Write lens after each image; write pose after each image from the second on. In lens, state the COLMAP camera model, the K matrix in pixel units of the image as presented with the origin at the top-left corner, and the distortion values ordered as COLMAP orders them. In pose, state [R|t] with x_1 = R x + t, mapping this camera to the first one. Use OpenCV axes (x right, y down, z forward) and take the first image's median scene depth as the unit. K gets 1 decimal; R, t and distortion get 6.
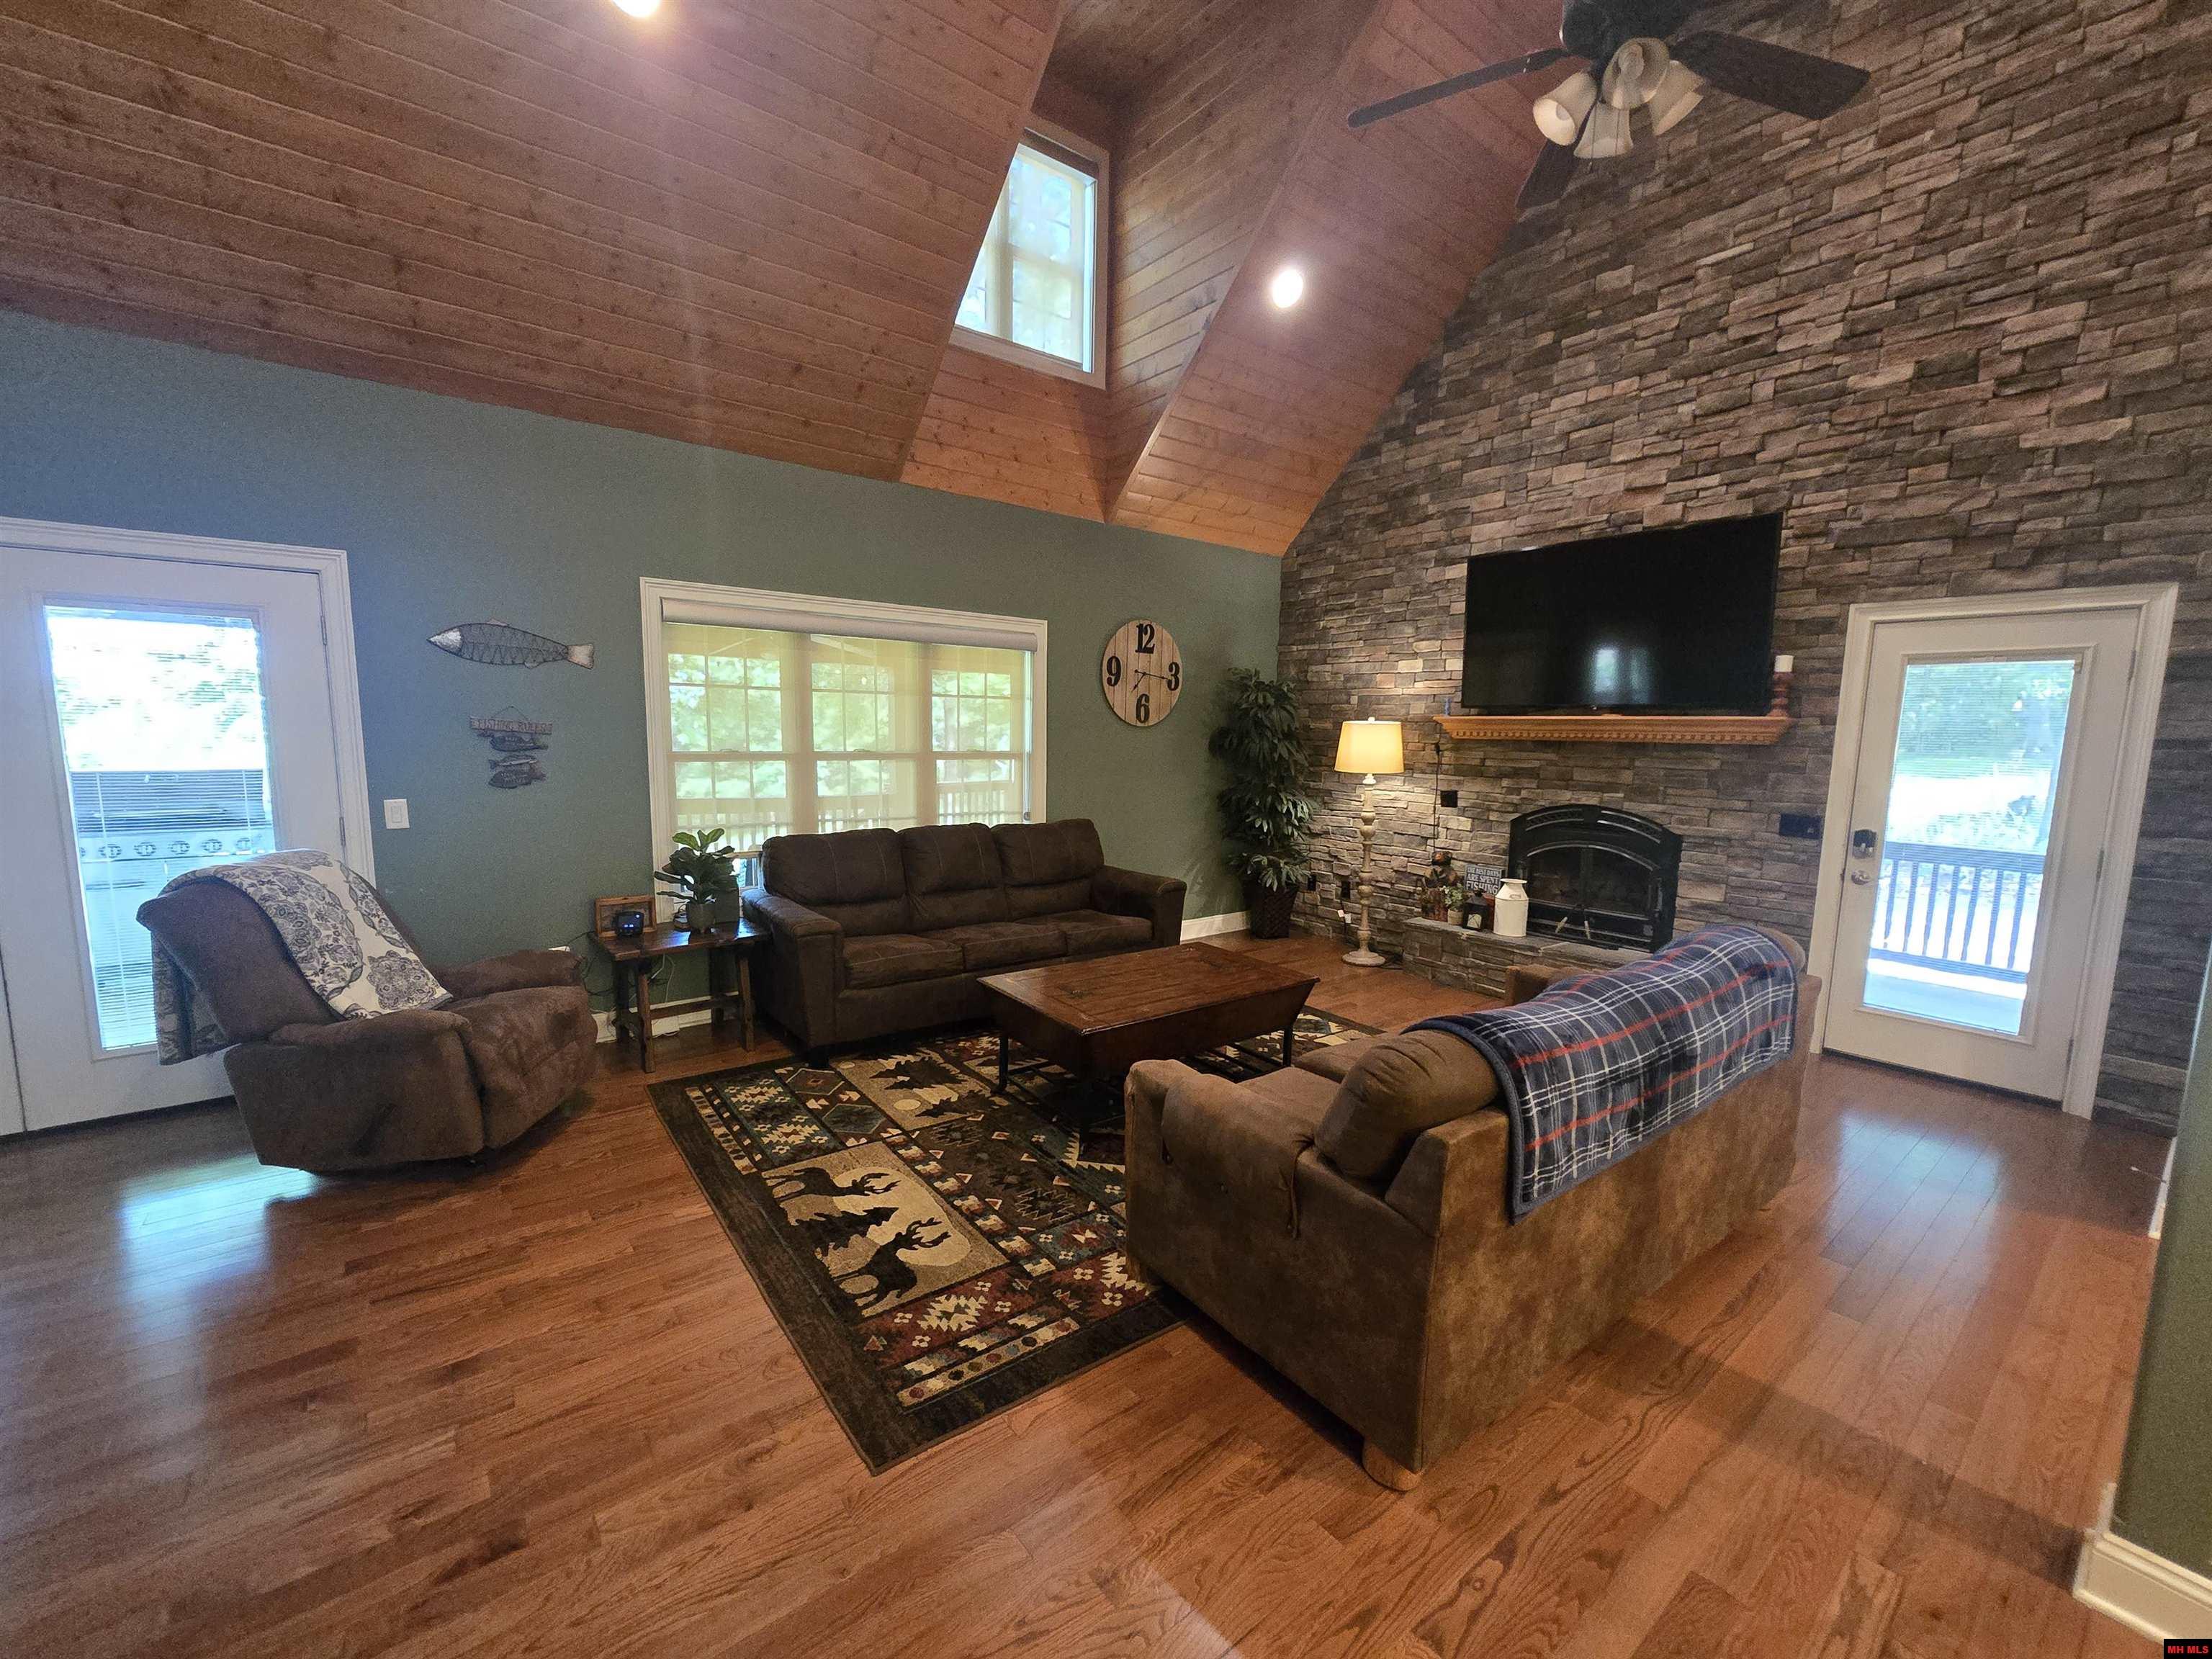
lens RADIAL K [[903.6, 0, 1098.5], [0, 903.6, 843.4], [0, 0, 1]] dist [-0.001256, -0.000790]
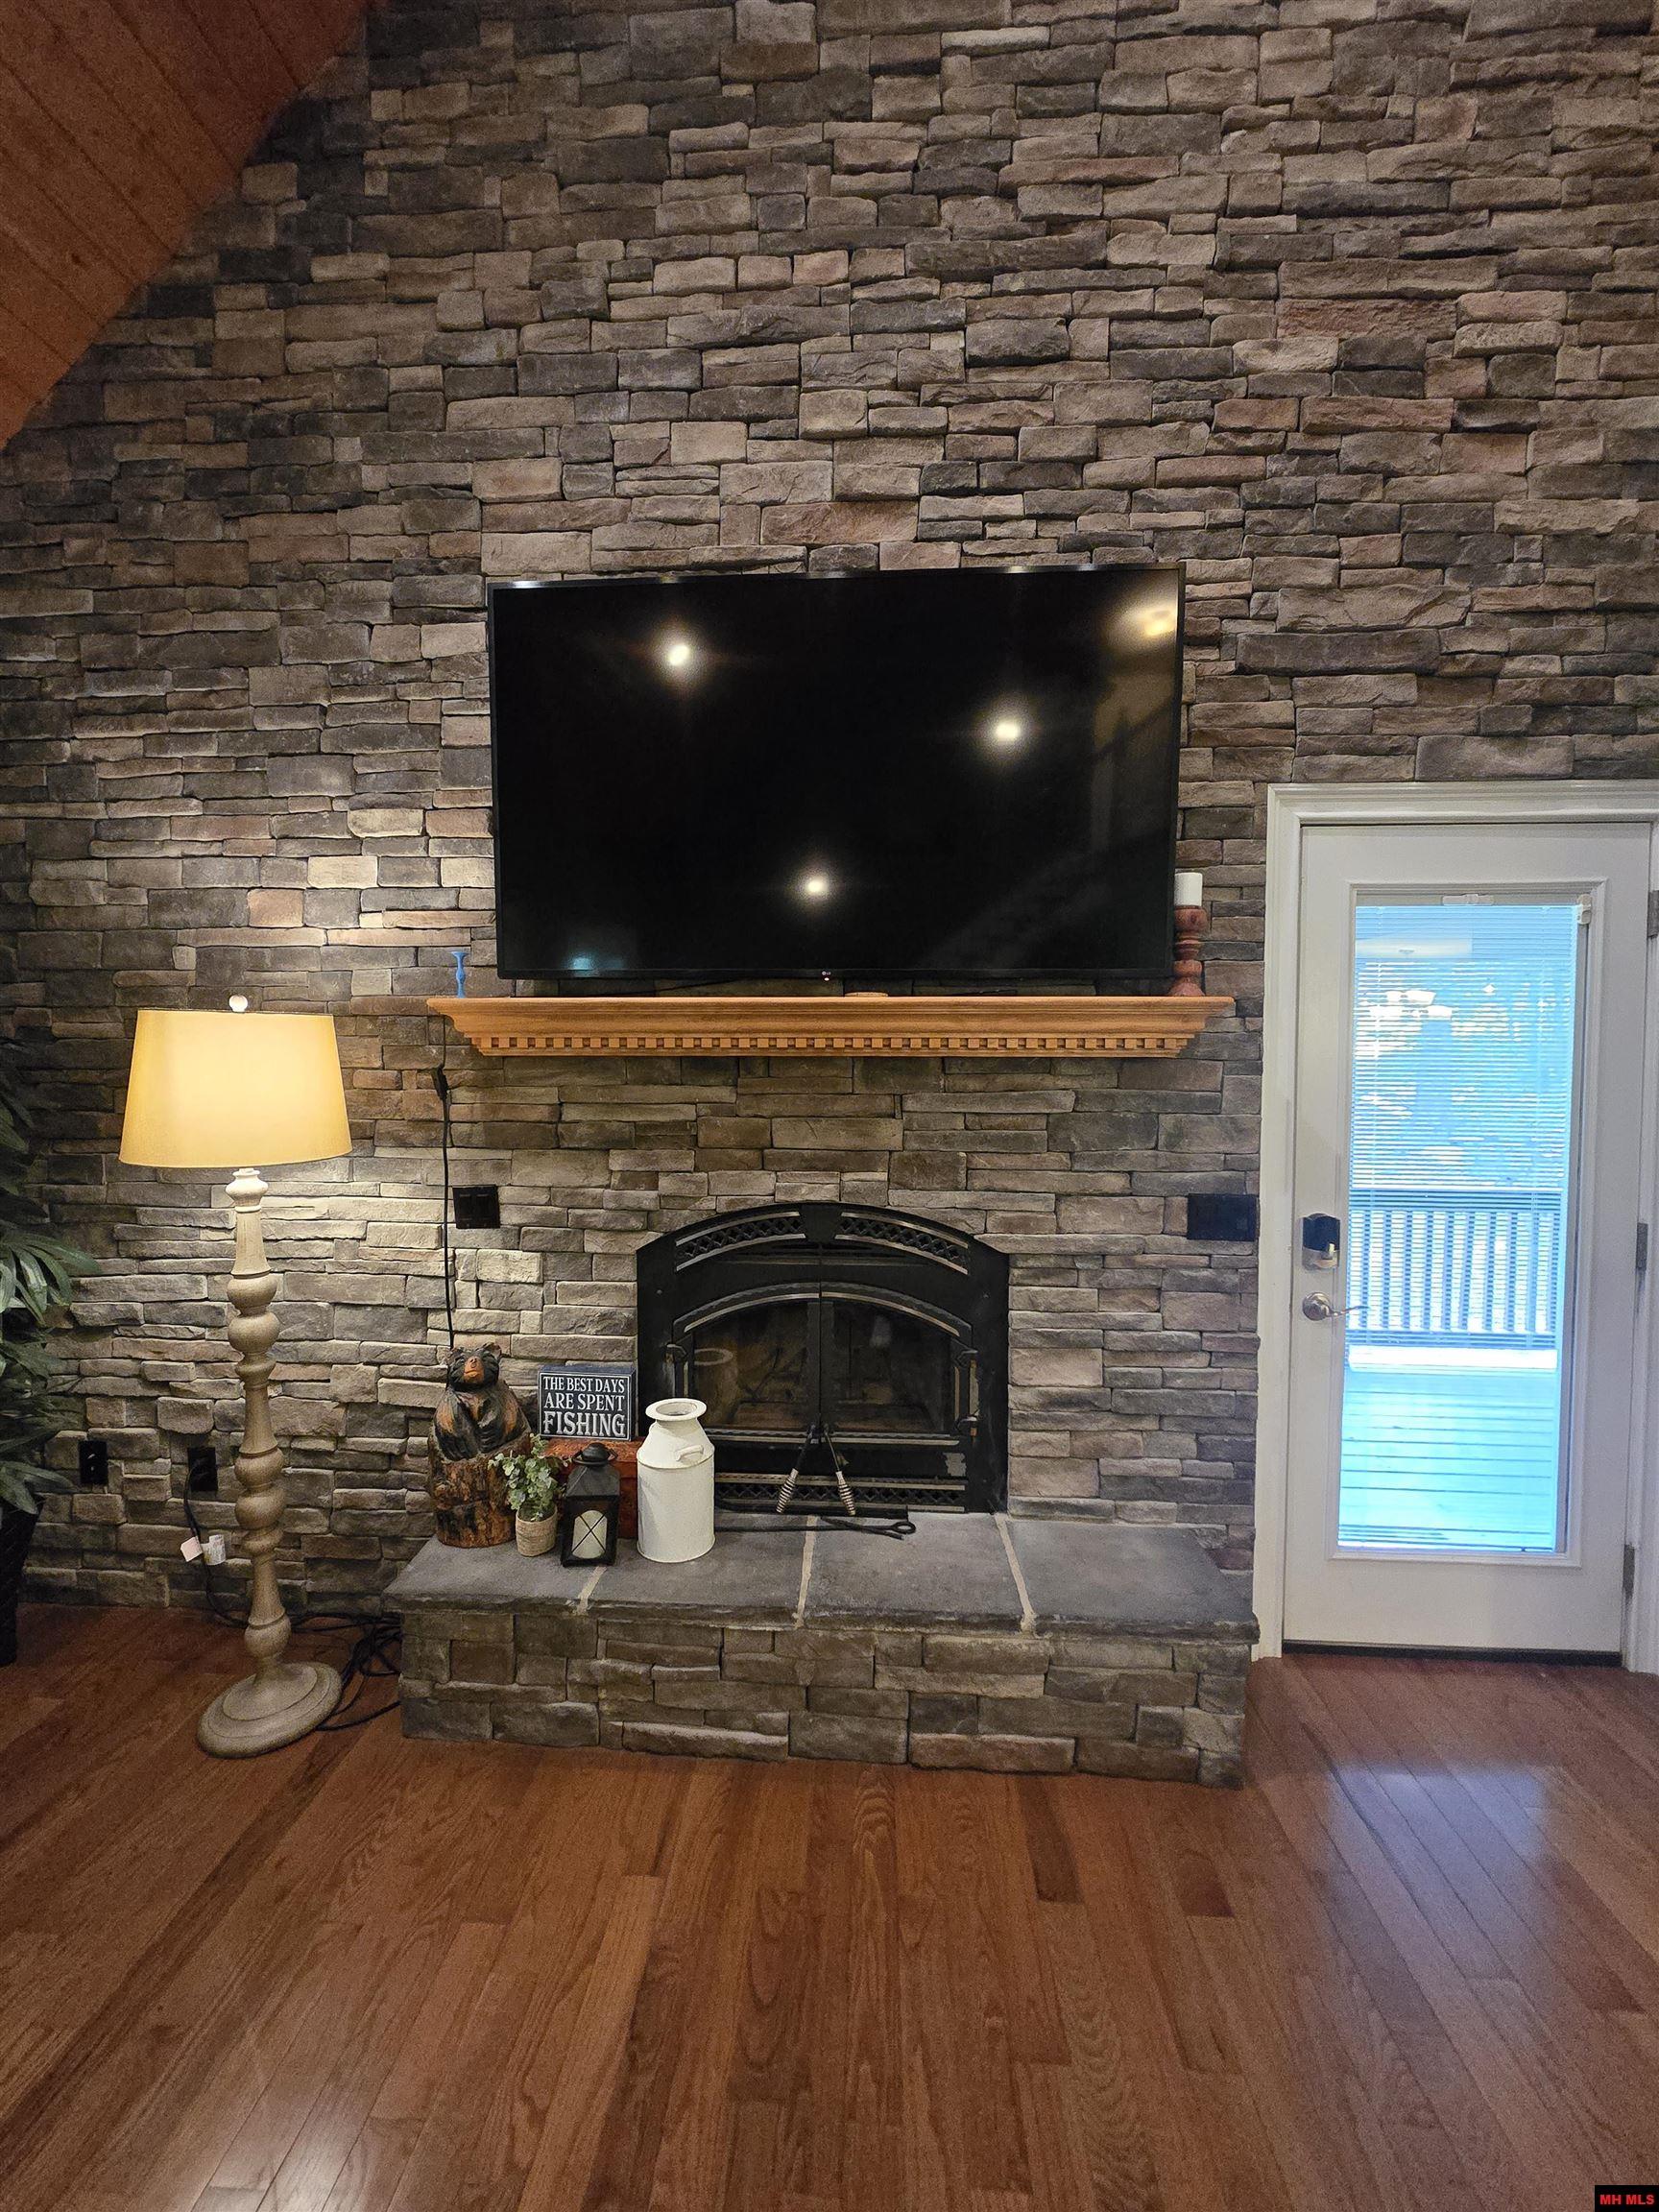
lens RADIAL K [[903.6, 0, 814.8], [0, 903.6, 1096.9], [0, 0, 1]] dist [-0.001256, -0.000790]
pose [[0.665925, -0.042957, 0.744781, 0.253468], [0.102879, 0.994090, -0.034650, -0.090411], [-0.738891, 0.099696, 0.666409, 0.815377]]
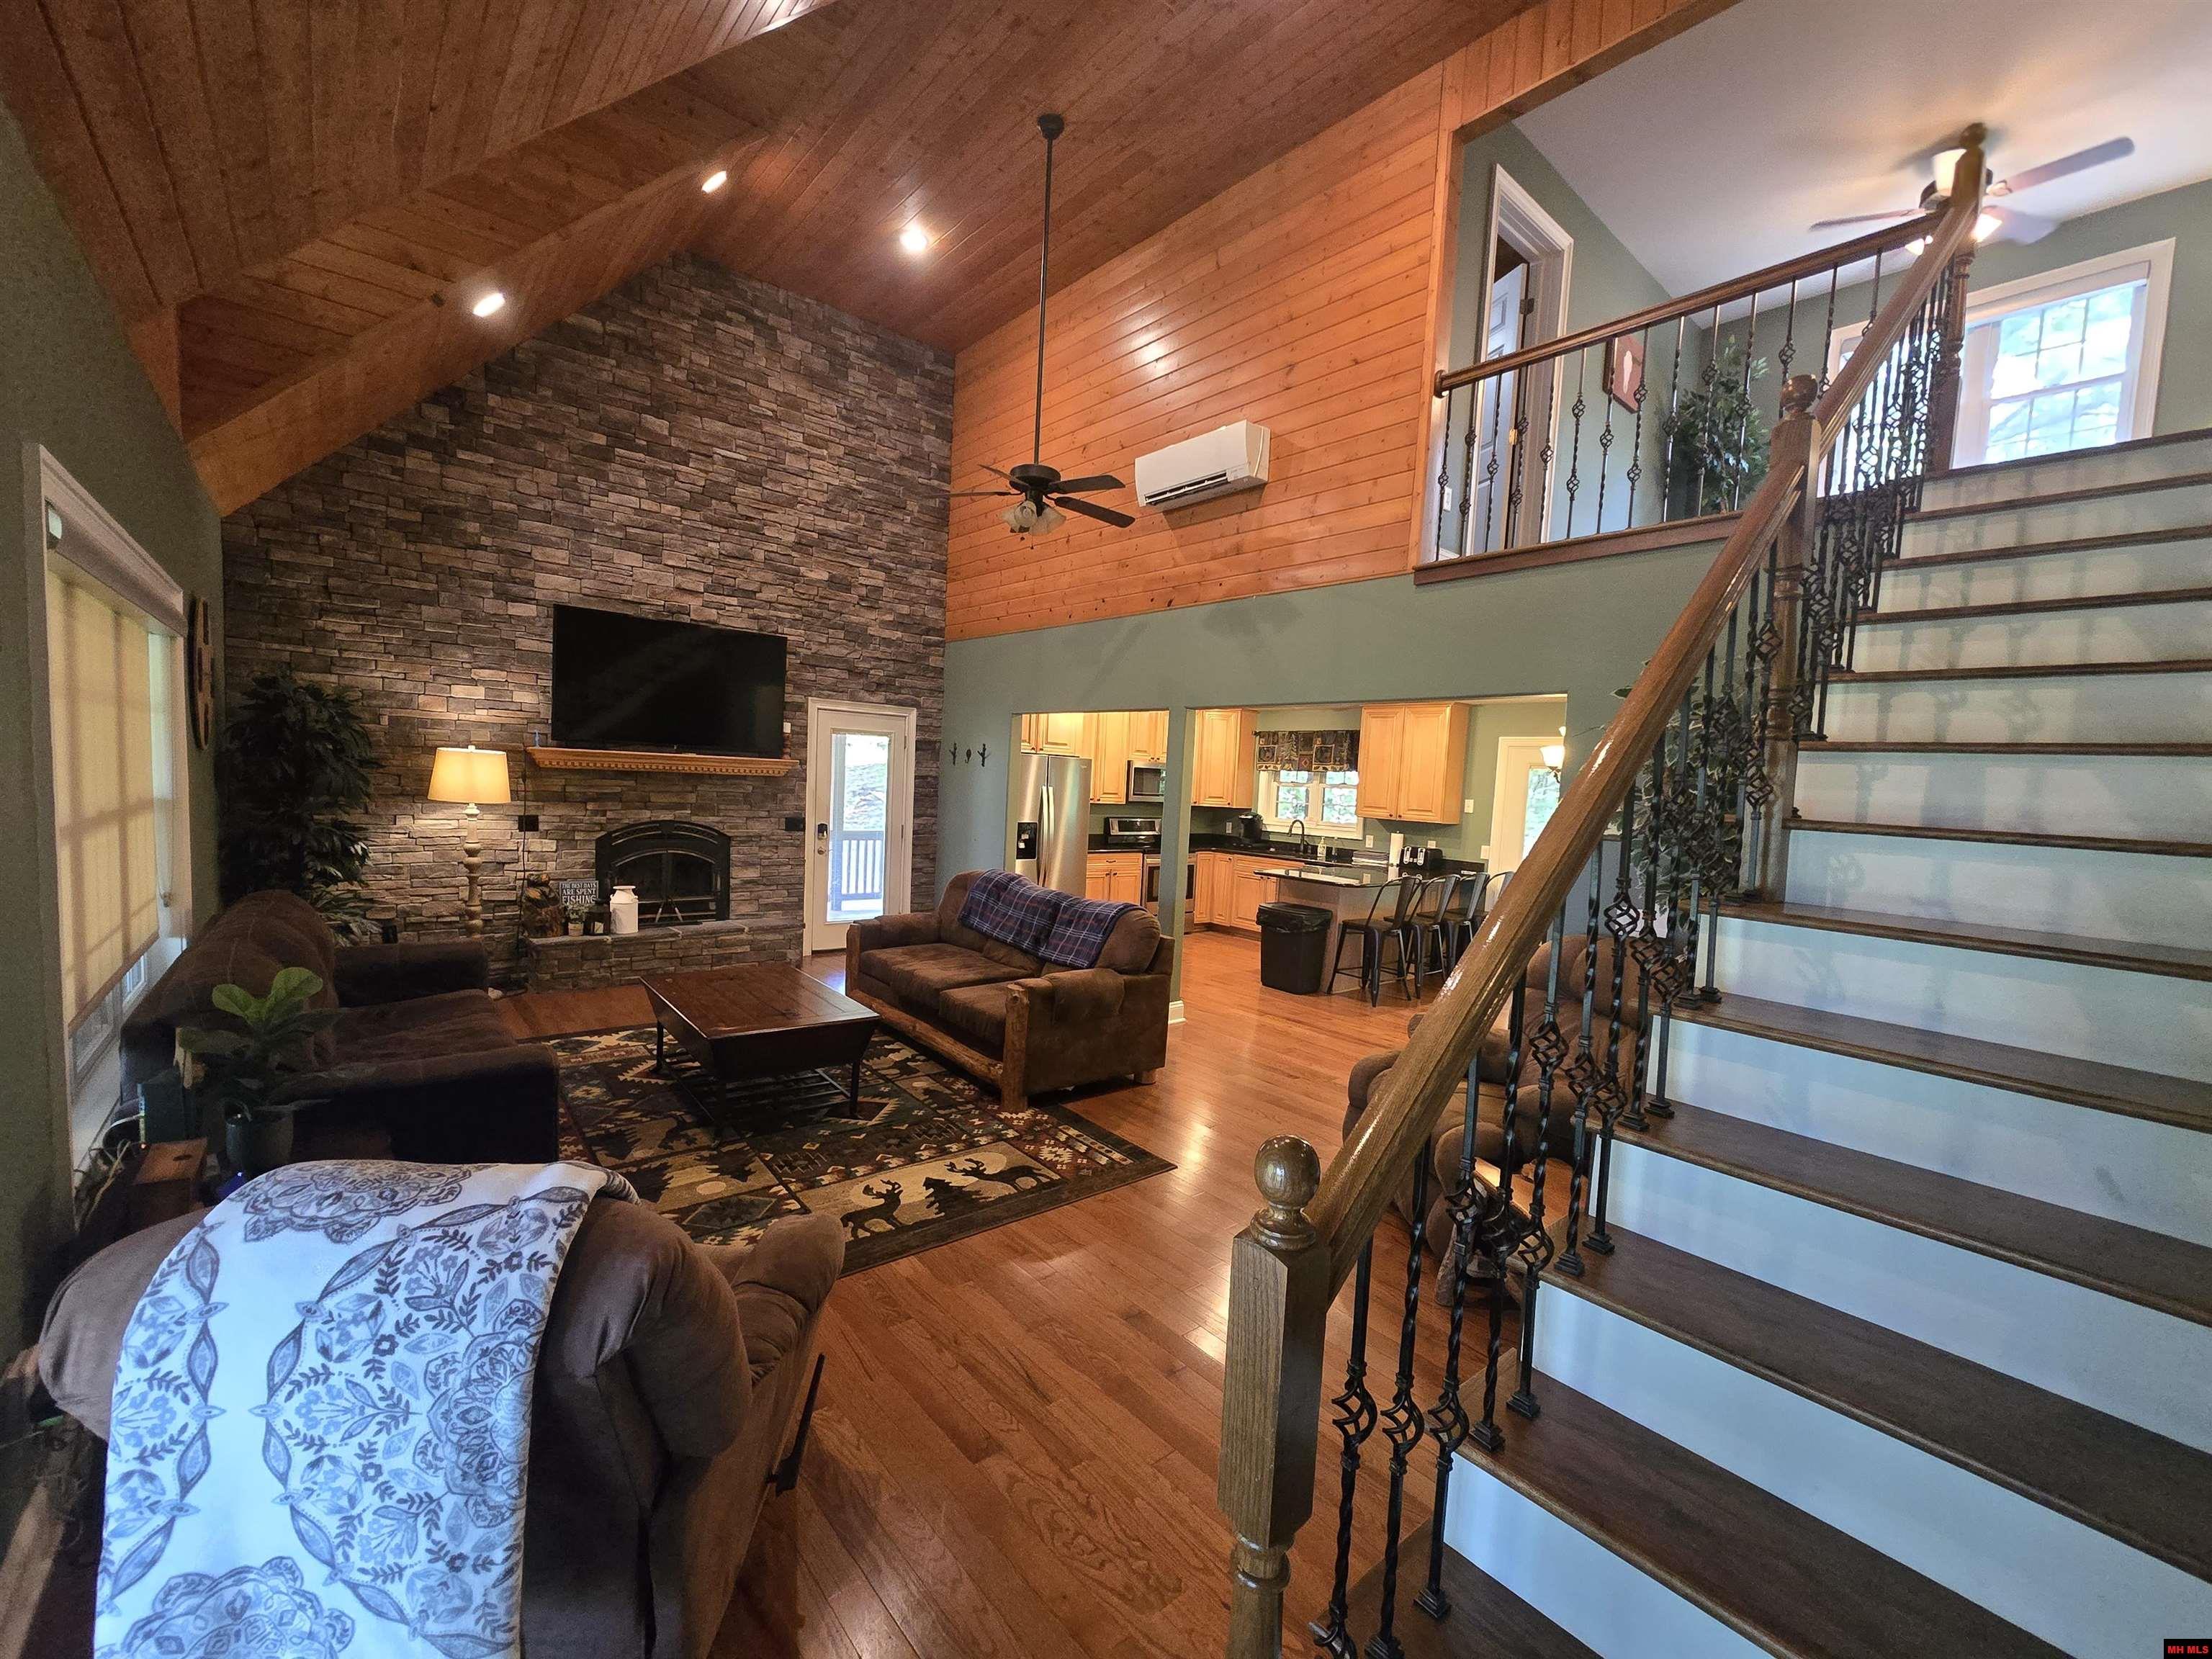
lens RADIAL K [[903.6, 0, 1096.0], [0, 903.6, 846.4], [0, 0, 1]] dist [-0.001256, -0.000790]
pose [[-0.039999, -0.095703, 0.994606, -0.914644], [0.076401, 0.992196, 0.098543, -0.100316], [-0.996275, 0.079931, -0.032375, 0.491796]]
